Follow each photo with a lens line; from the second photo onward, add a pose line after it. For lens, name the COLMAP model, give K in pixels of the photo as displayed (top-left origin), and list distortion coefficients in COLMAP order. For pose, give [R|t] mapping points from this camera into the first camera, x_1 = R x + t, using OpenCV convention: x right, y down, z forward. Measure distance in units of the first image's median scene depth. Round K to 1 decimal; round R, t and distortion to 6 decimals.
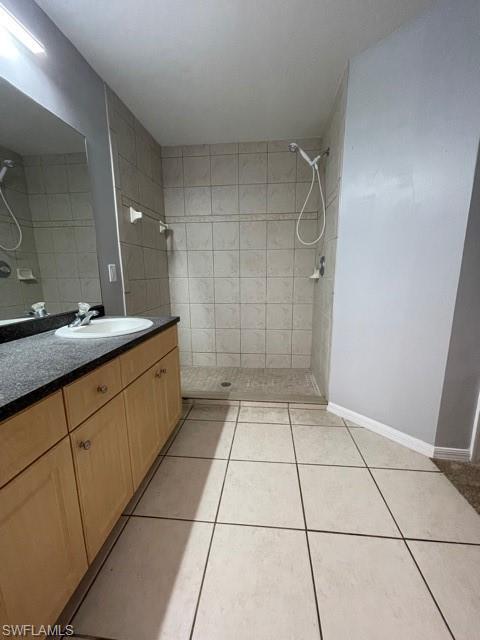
lens RADIAL K [[257.6, 0, 241.0], [0, 257.6, 320.3], [0, 0, 1]] dist [-0.004232, 0.001306]
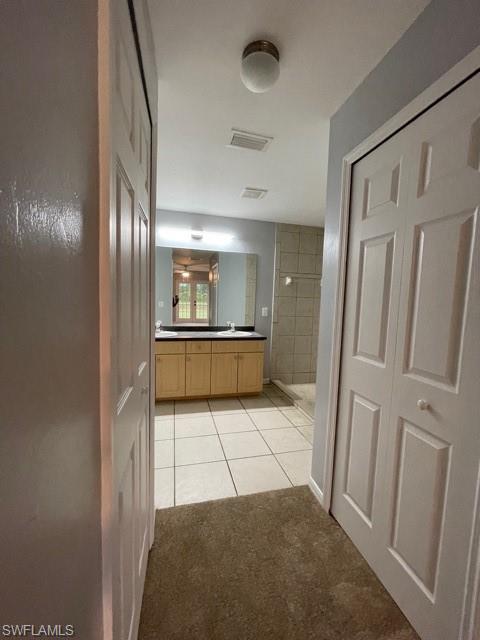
lens RADIAL K [[257.6, 0, 242.0], [0, 257.6, 318.3], [0, 0, 1]] dist [-0.004232, 0.001306]
pose [[0.350951, 0.100248, -0.931012, 1.269242], [-0.201726, 0.979001, 0.029373, -0.152021], [0.914407, 0.177501, 0.363804, 0.106247]]
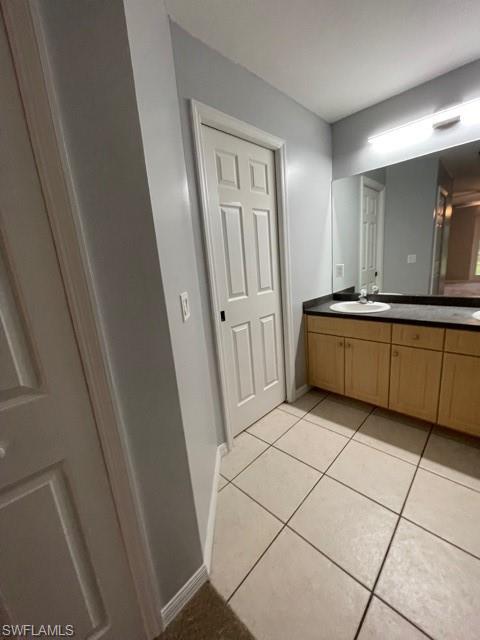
lens RADIAL K [[257.6, 0, 239.6], [0, 257.6, 317.4], [0, 0, 1]] dist [-0.004232, 0.001306]
pose [[-0.614646, 0.237945, -0.752059, 0.745964], [-0.044939, 0.941306, 0.334549, -0.208339], [0.787522, 0.239426, -0.567877, 0.475961]]
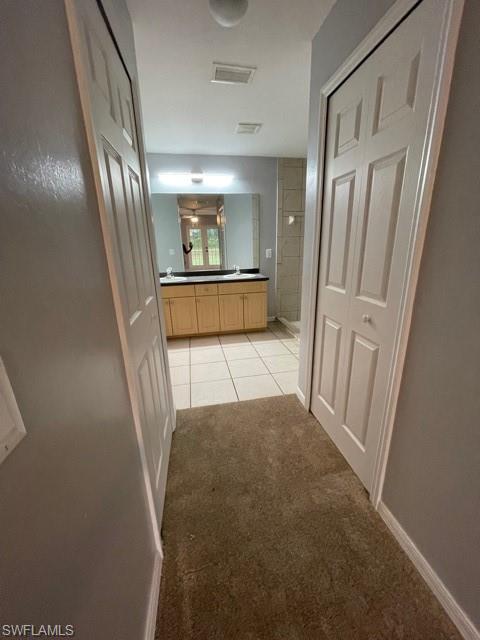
lens RADIAL K [[257.6, 0, 241.5], [0, 257.6, 317.7], [0, 0, 1]] dist [-0.004232, 0.001306]
pose [[0.294068, 0.278626, -0.914271, 1.430599], [-0.145908, 0.958441, 0.245157, -0.157596], [0.944582, 0.061307, 0.322500, 0.142738]]
